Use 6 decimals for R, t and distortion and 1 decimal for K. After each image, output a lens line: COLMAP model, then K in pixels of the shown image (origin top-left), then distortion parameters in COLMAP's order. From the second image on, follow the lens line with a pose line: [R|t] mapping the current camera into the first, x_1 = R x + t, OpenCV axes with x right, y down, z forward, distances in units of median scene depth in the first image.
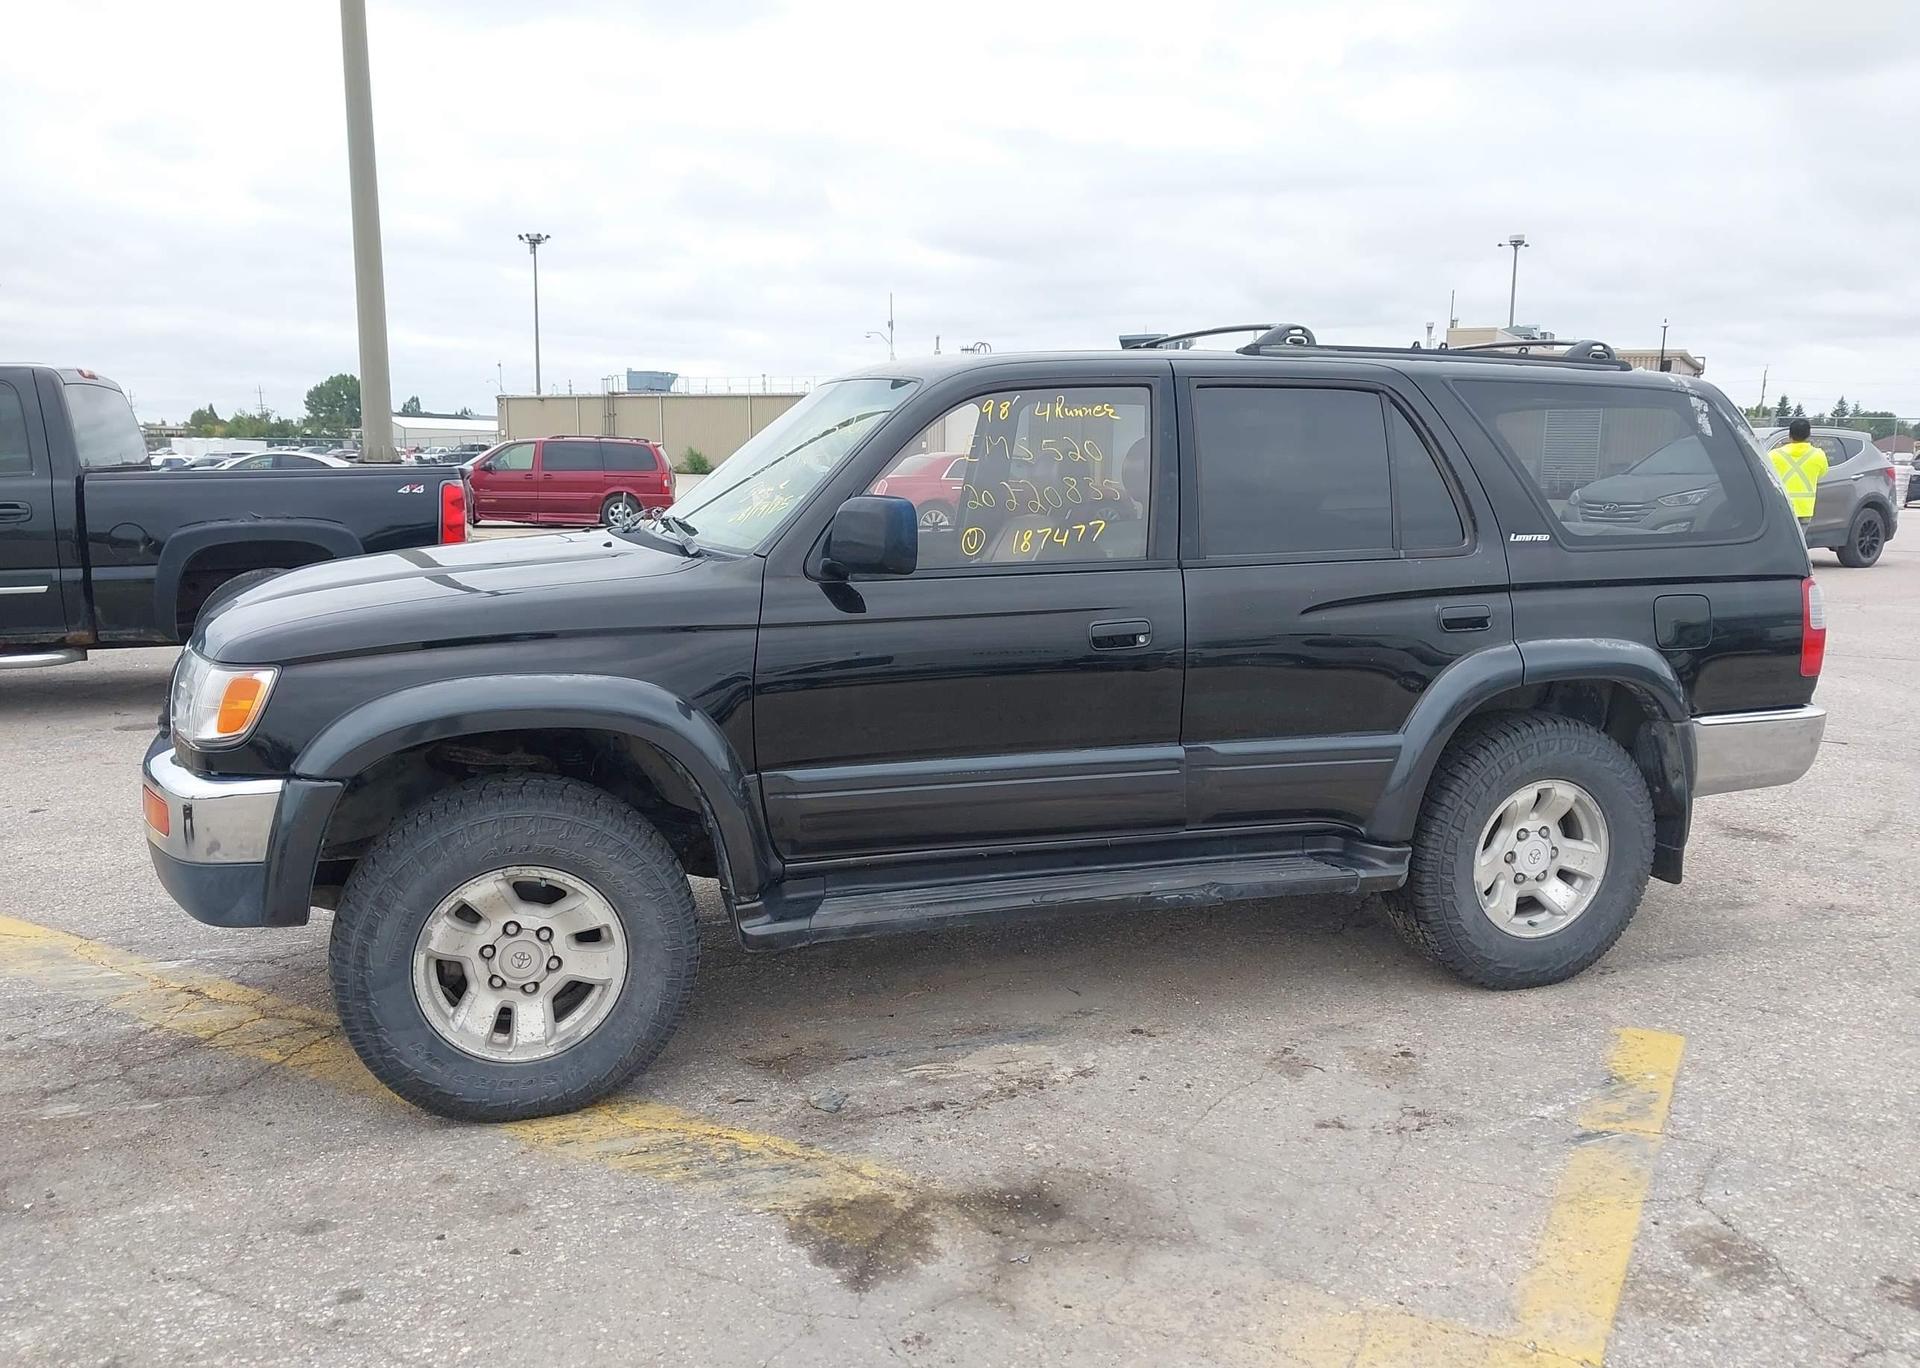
lens RADIAL K [[1503.3, 0, 951.4], [0, 1503.3, 696.6], [0, 0, 1]] dist [0.045897, -0.067732]
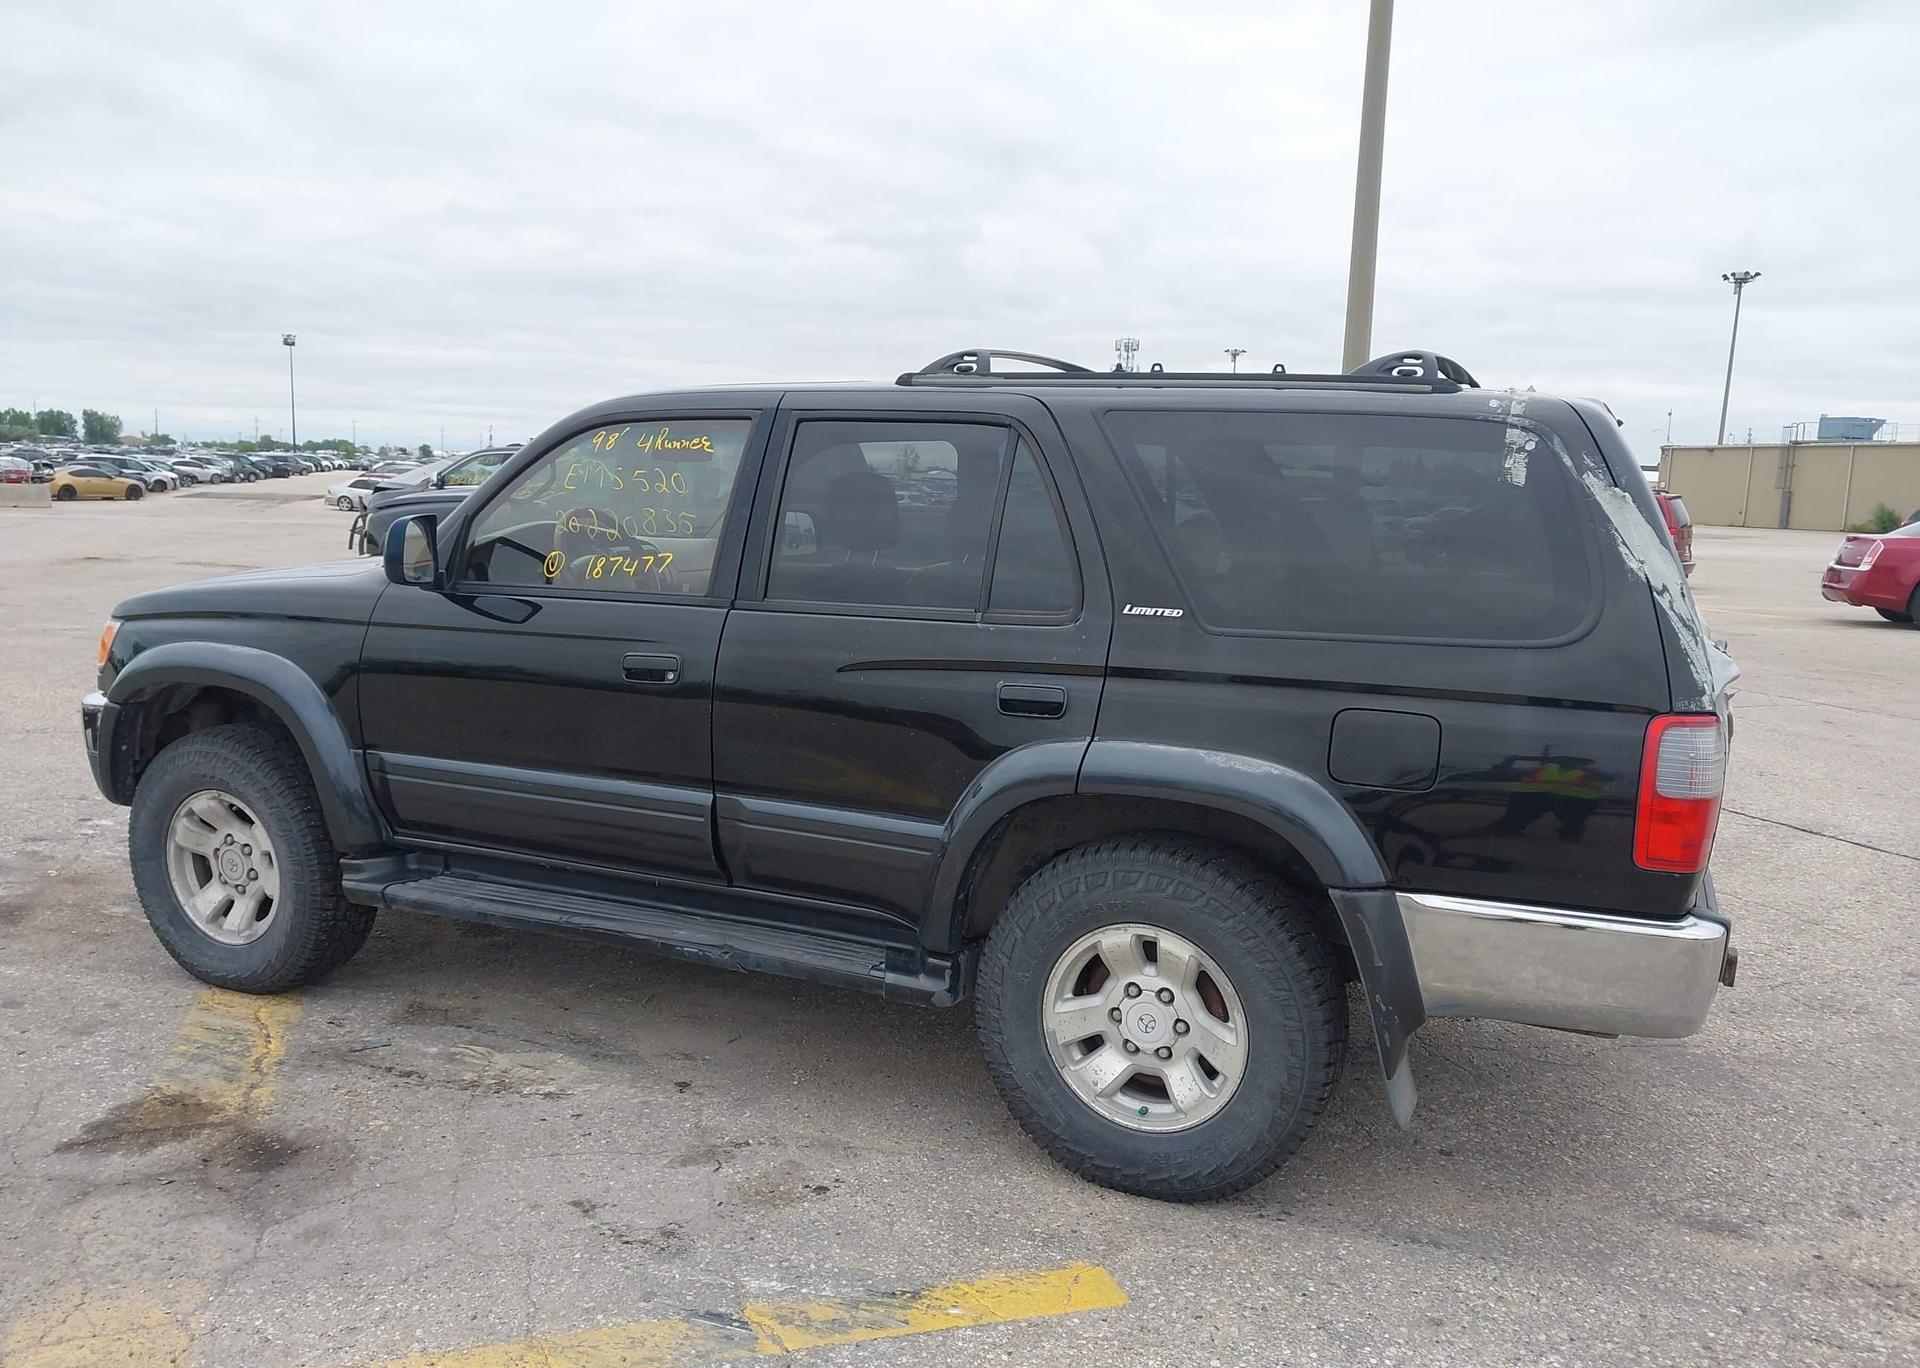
lens RADIAL K [[1503.3, 0, 954.0], [0, 1503.3, 703.7], [0, 0, 1]] dist [0.045897, -0.067732]
pose [[0.731389, 0.116574, -0.671924, 0.910939], [-0.135304, 0.990500, 0.024566, -0.068826], [0.668404, 0.072947, 0.740213, 0.400120]]
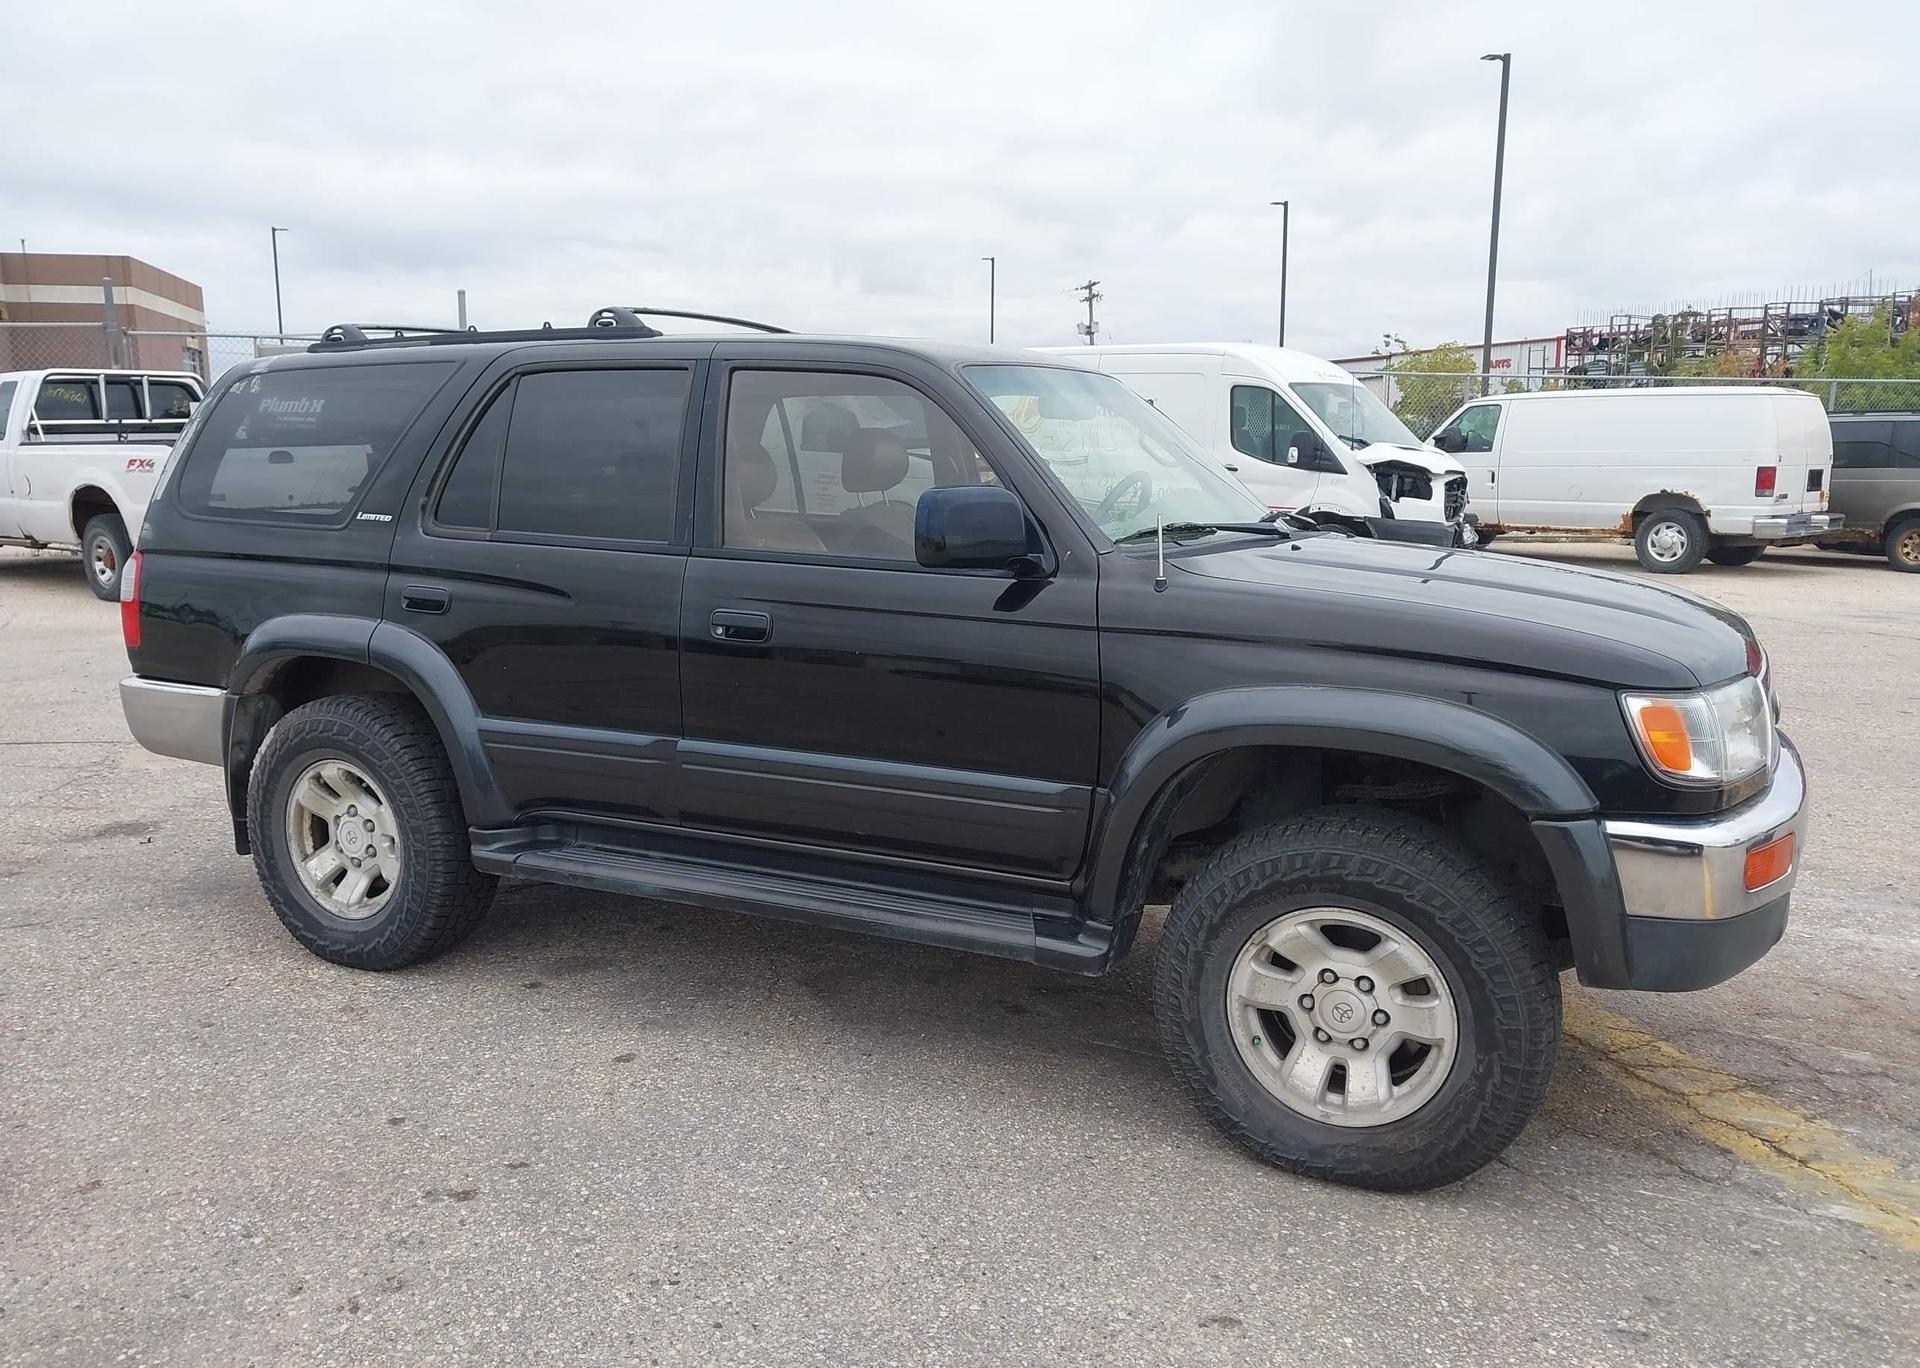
lens RADIAL K [[1503.3, 0, 948.3], [0, 1503.3, 714.8], [0, 0, 1]] dist [0.045897, -0.067732]
pose [[-0.698675, -0.137998, 0.702004, -0.796129], [0.107283, 0.949918, 0.293507, -0.324513], [-0.707350, 0.280379, -0.648879, 1.942072]]
